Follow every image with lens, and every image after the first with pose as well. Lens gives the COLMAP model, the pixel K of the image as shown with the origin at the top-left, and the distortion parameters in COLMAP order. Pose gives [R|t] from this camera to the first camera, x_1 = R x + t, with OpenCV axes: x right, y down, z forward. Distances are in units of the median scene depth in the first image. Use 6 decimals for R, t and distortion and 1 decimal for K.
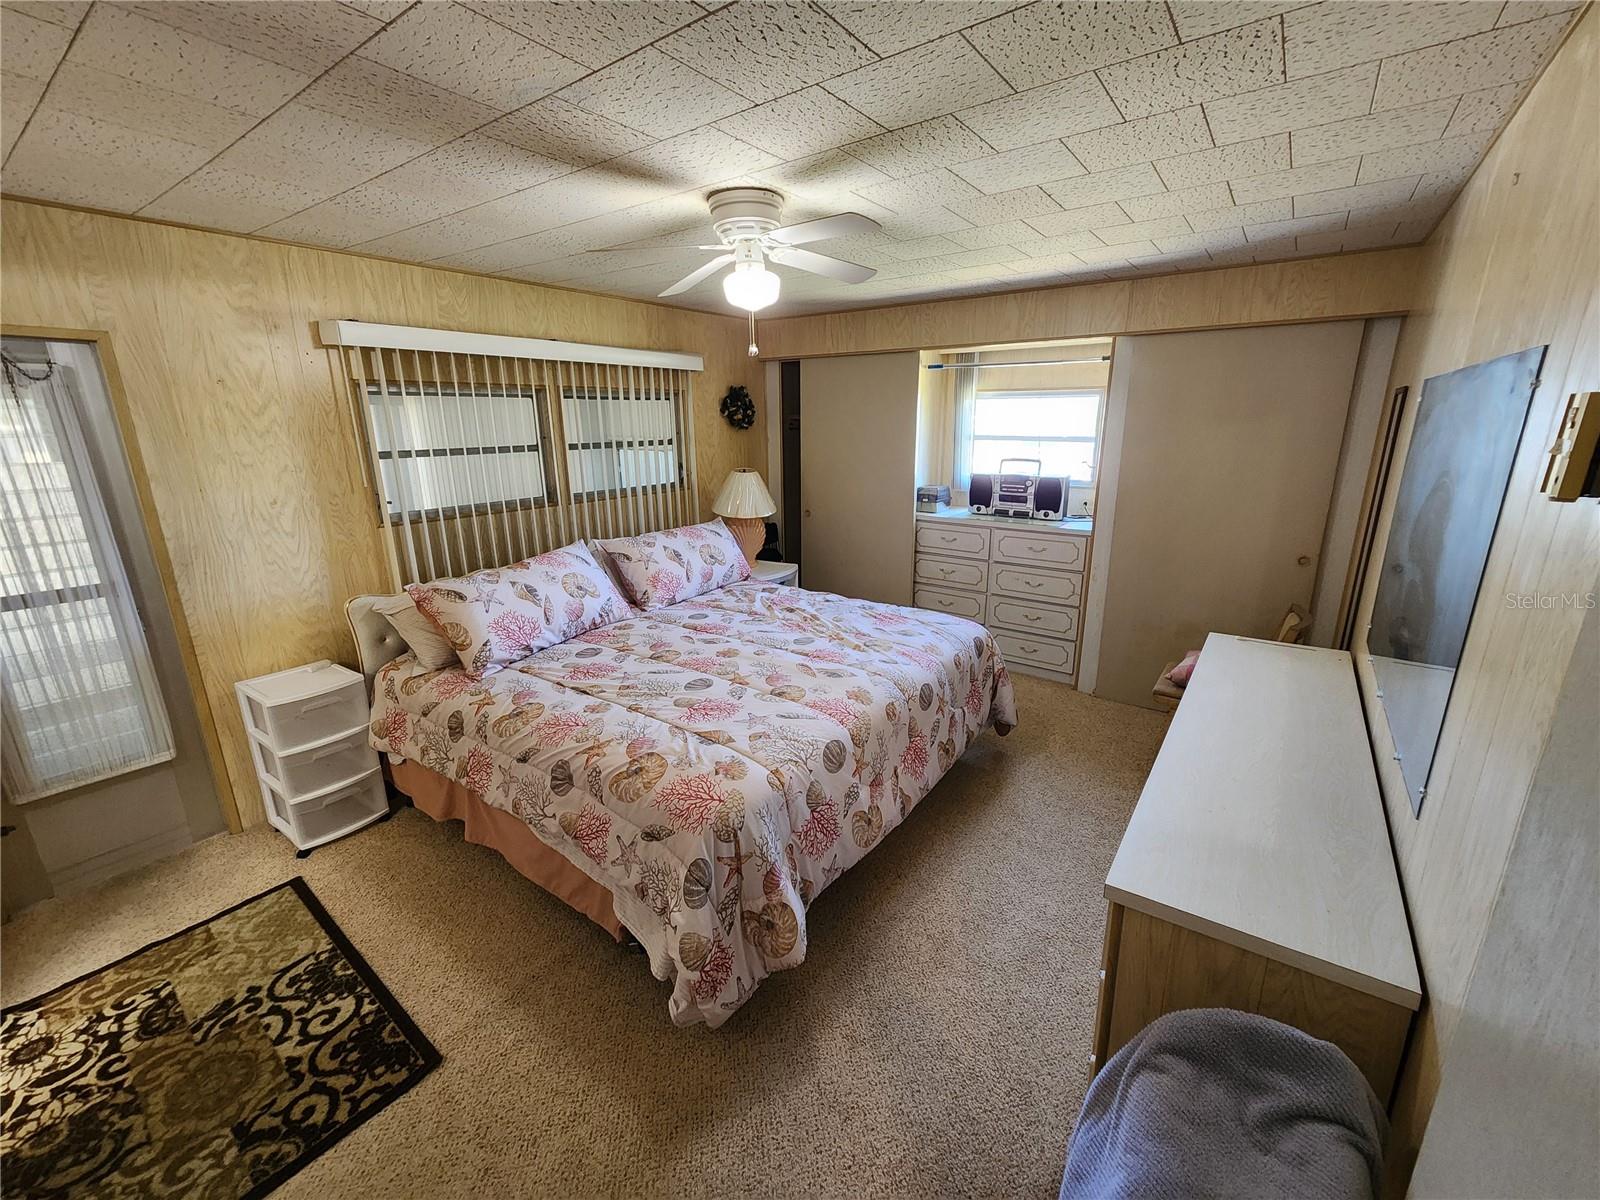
lens RADIAL K [[660.8, 0, 804.5], [0, 660.8, 601.9], [0, 0, 1]] dist [0.000339, 0.000503]
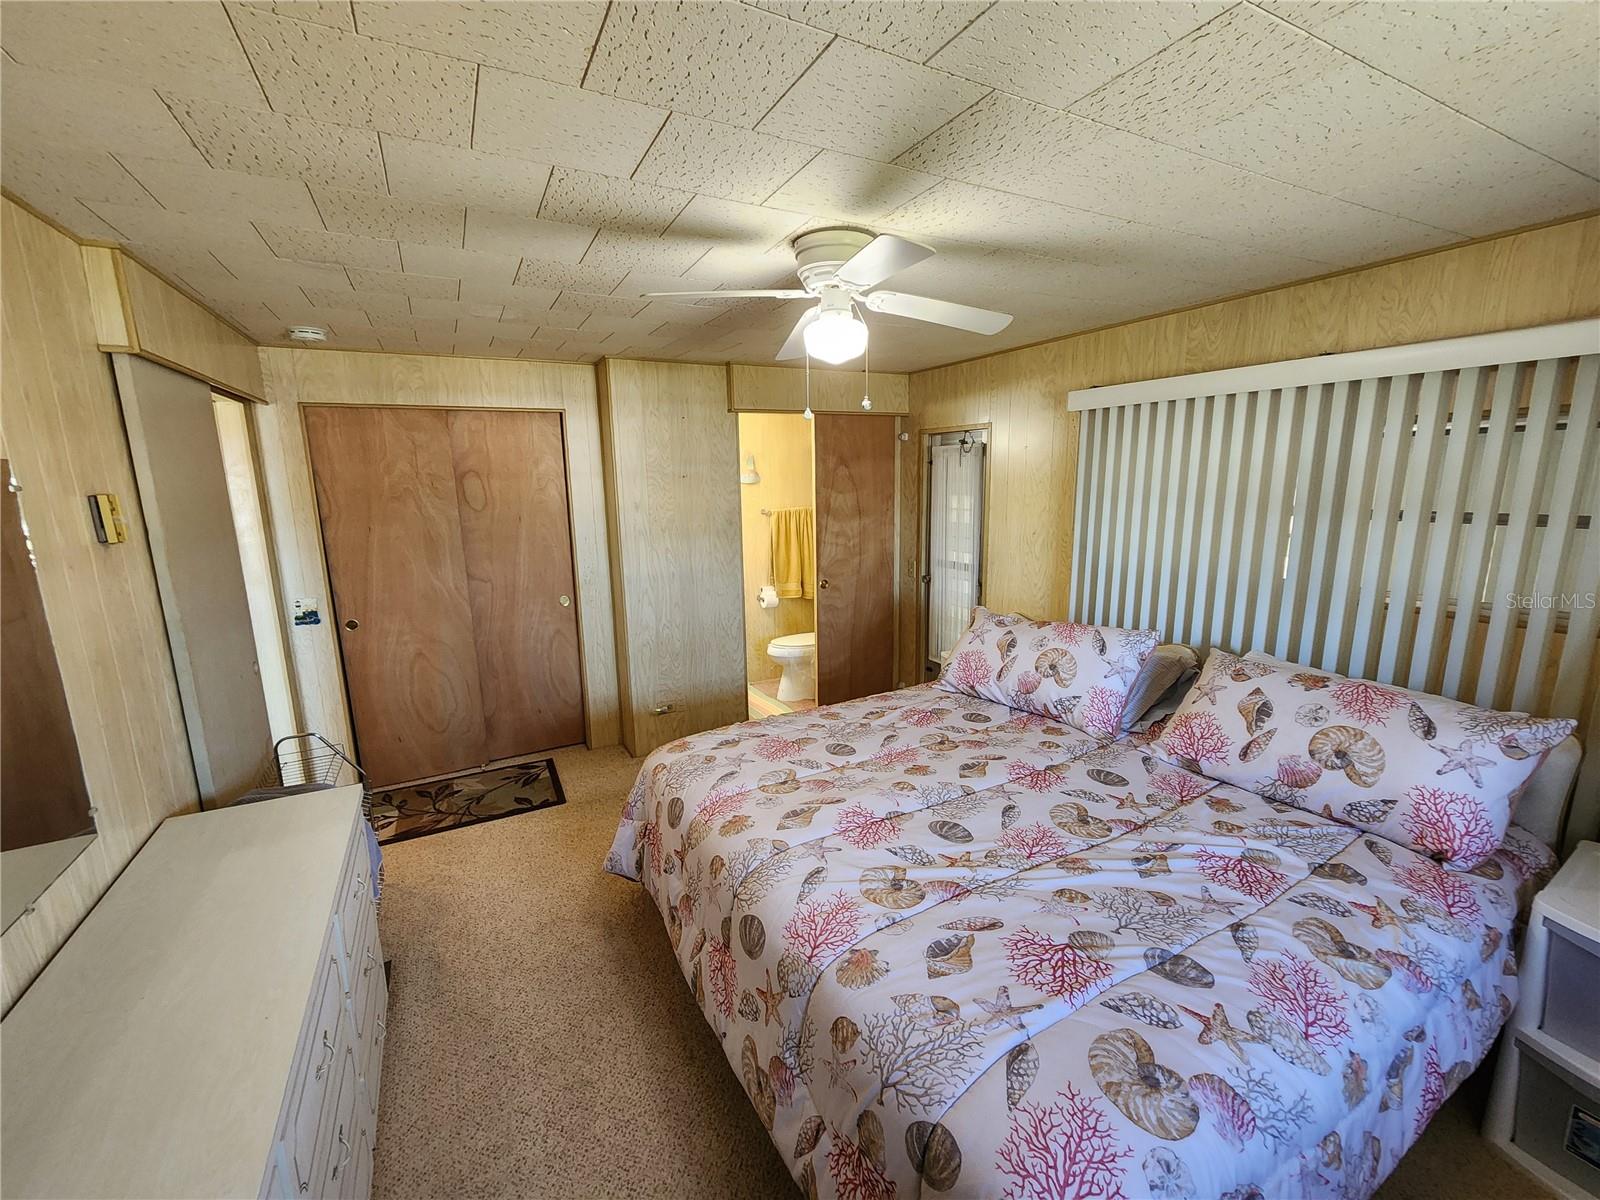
lens RADIAL K [[660.8, 0, 796.7], [0, 660.8, 600.5], [0, 0, 1]] dist [0.000339, 0.000503]
pose [[-0.434018, 0.185616, -0.881575, 0.580710], [-0.223919, 0.925612, 0.305128, -0.305095], [0.872633, 0.329833, -0.360169, 1.039067]]
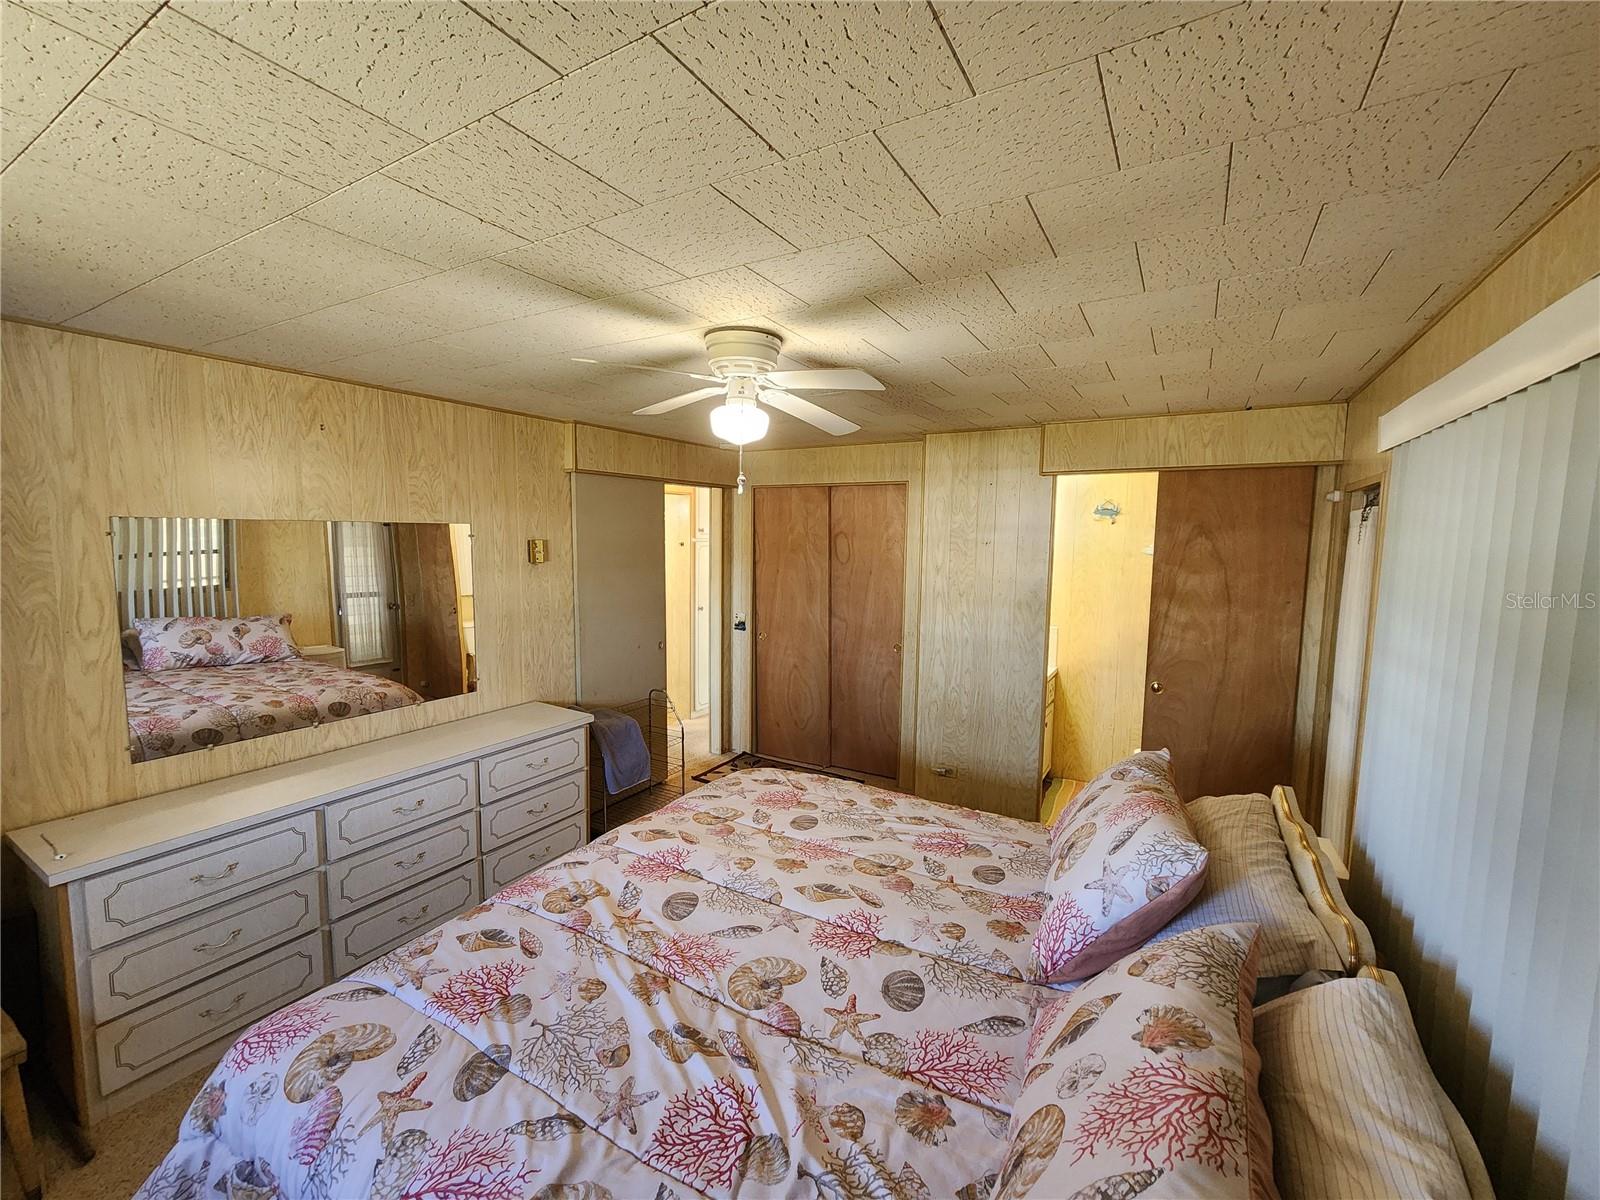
lens RADIAL K [[660.8, 0, 808.0], [0, 660.8, 598.3], [0, 0, 1]] dist [0.000339, 0.000503]
pose [[-0.994544, 0.004381, -0.104226, -0.057682], [-0.033838, 0.931548, 0.362042, -0.439183], [0.098677, 0.363593, -0.926317, 1.497109]]
